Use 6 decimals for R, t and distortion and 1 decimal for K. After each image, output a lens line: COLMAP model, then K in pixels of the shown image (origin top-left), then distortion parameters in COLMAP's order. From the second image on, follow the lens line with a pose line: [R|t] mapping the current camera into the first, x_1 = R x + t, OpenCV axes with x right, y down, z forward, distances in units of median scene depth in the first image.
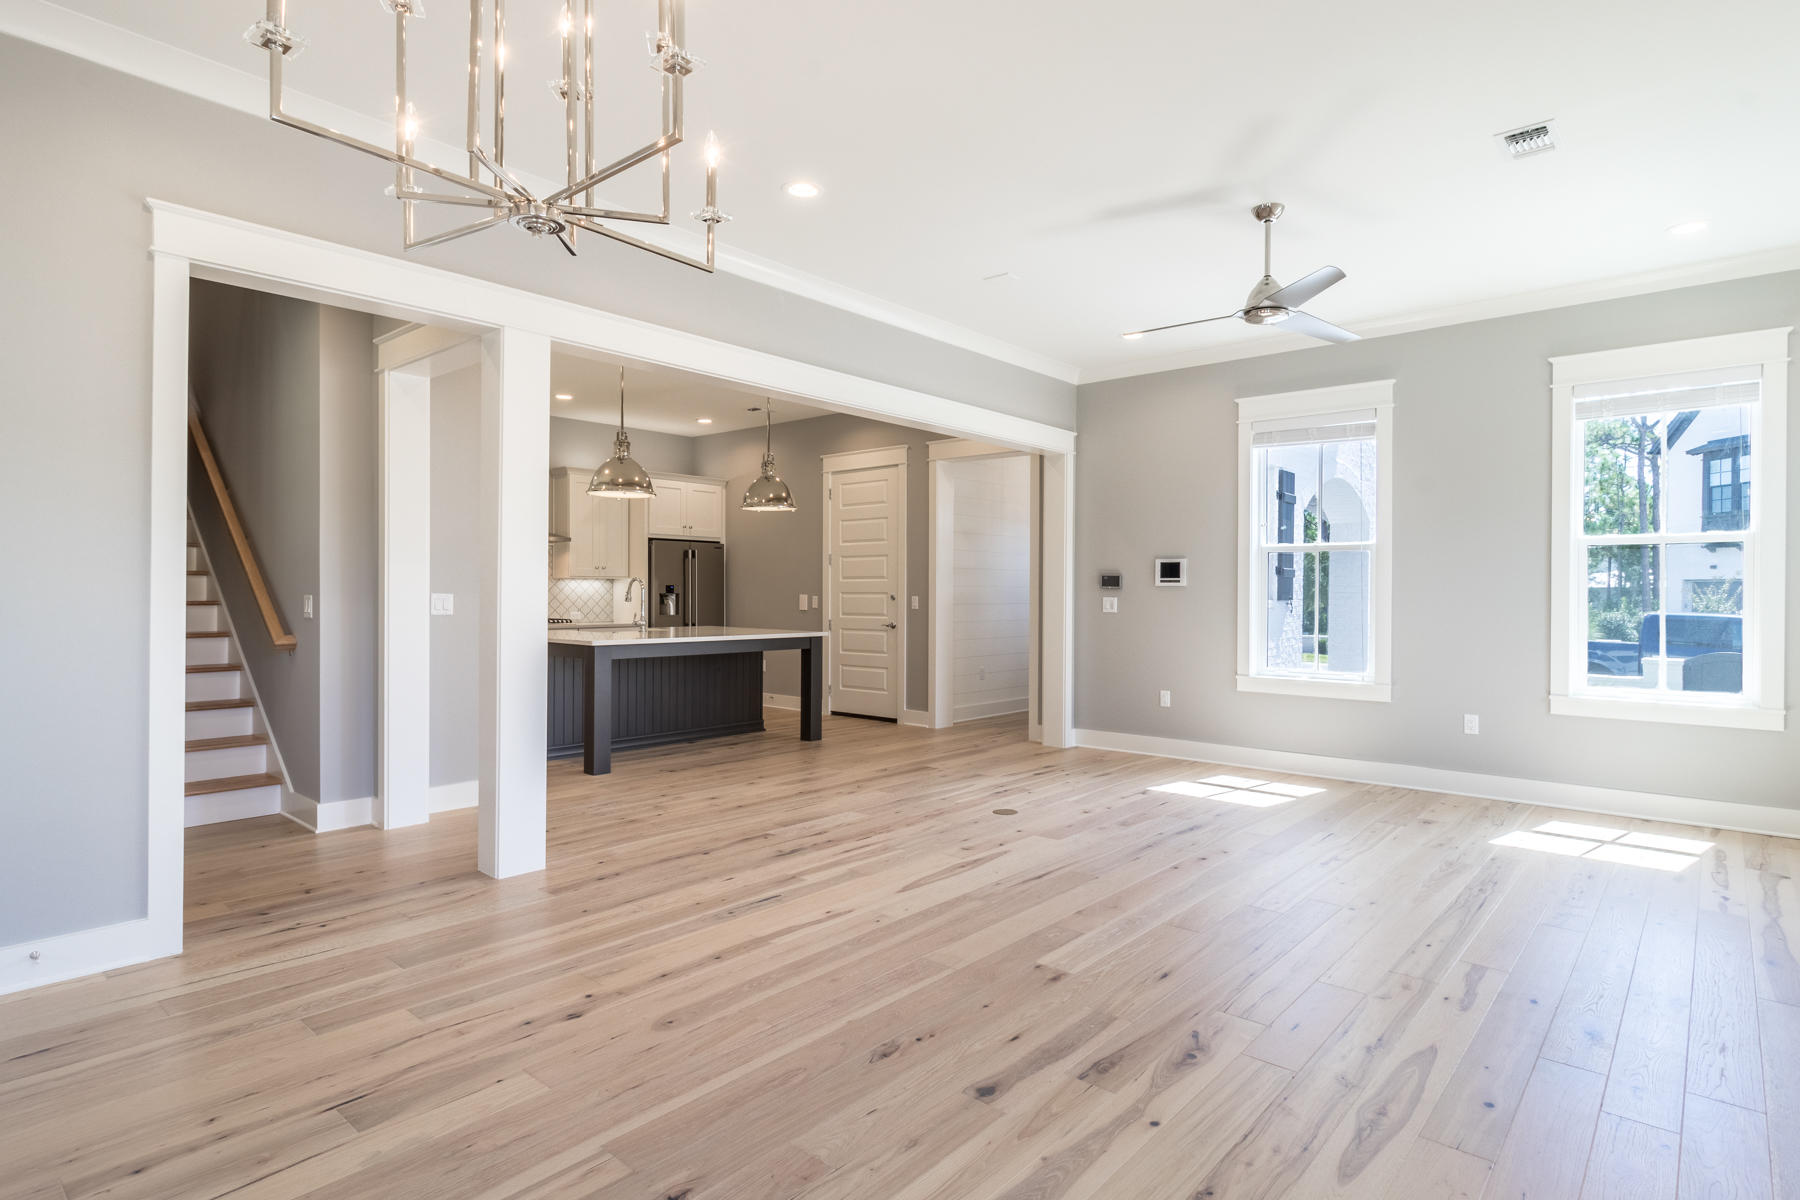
lens RADIAL K [[907.6, 0, 900.0], [0, 907.6, 600.0], [0, 0, 1]] dist [0.001278, 0.000265]
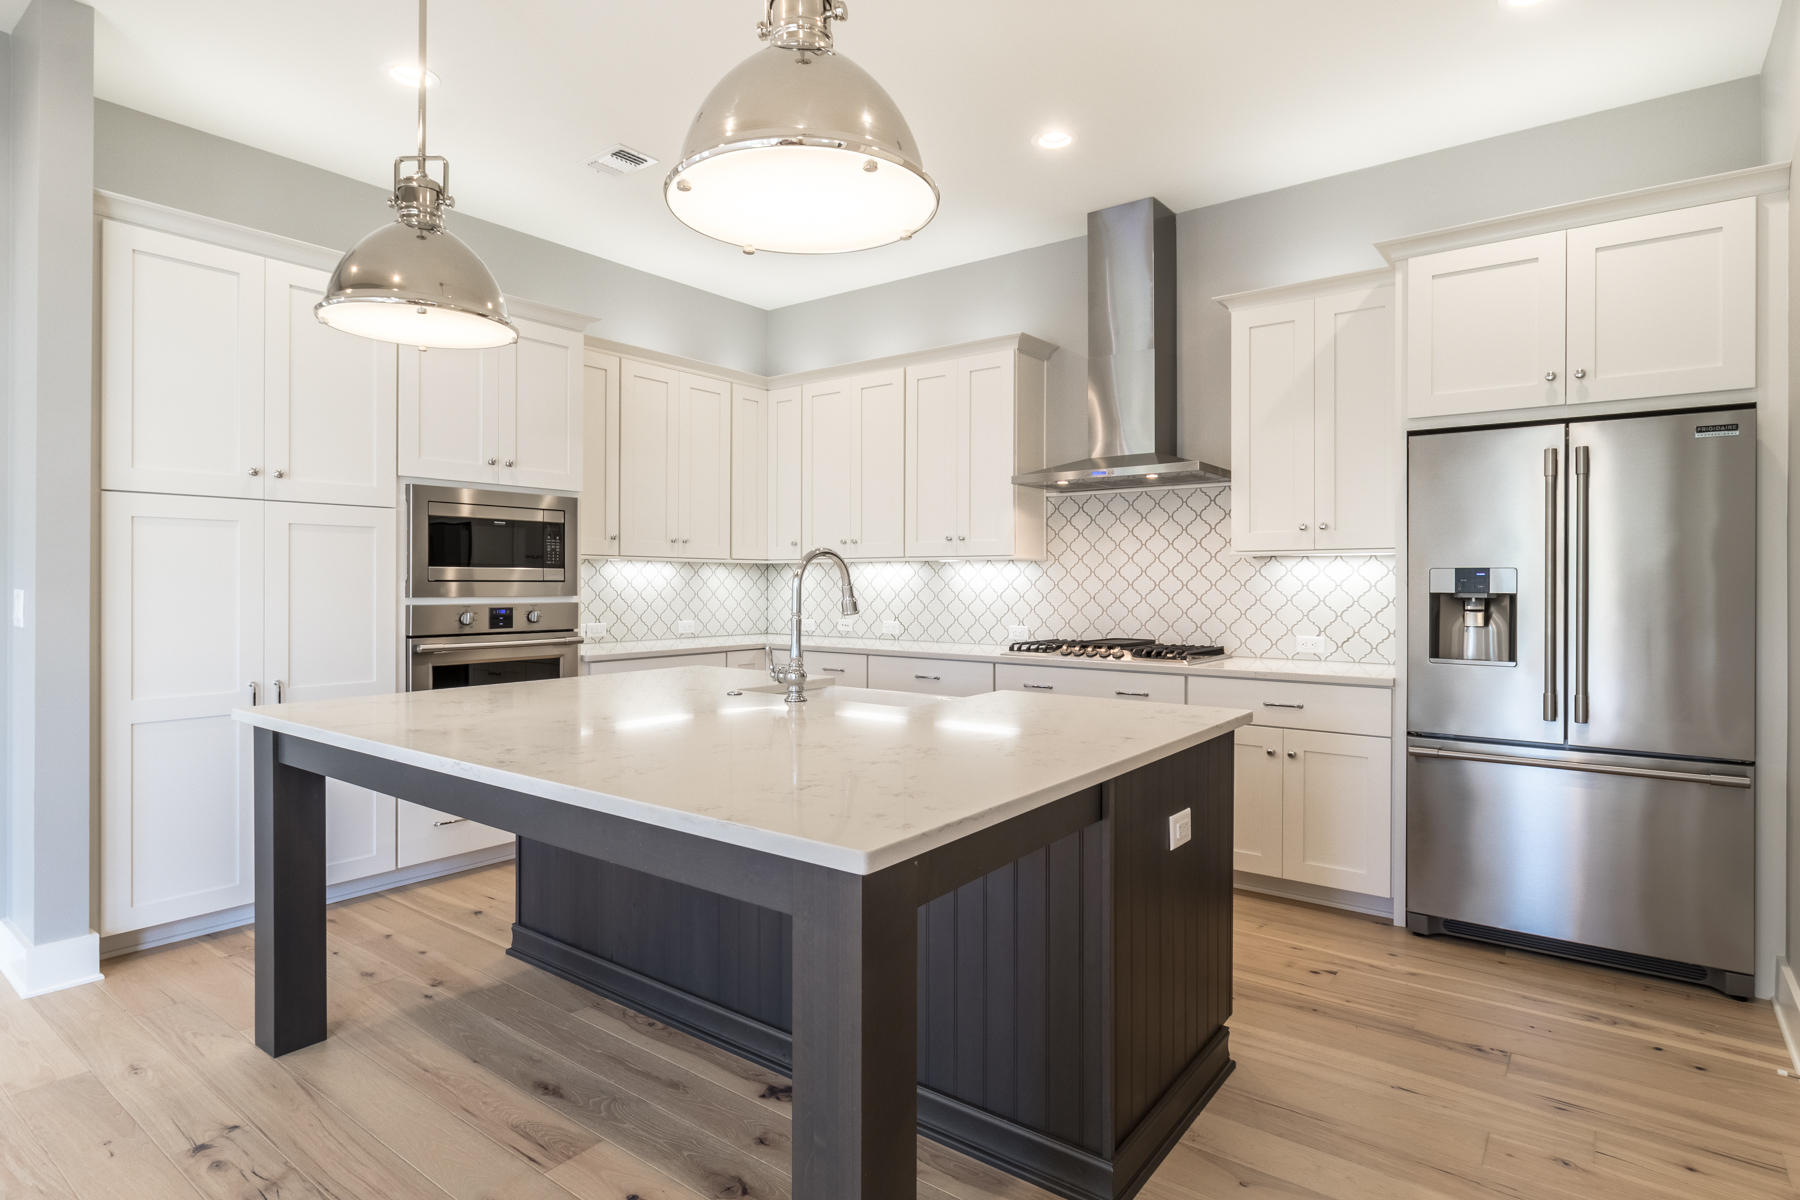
lens RADIAL K [[943.8, 0, 899.1], [0, 943.8, 582.0], [0, 0, 1]] dist [-0.000561, -0.000629]
pose [[0.082110, -0.004166, -0.996615, 0.153137], [-0.011732, 0.999918, -0.005146, -0.017549], [0.996554, 0.012115, 0.082055, 1.909969]]
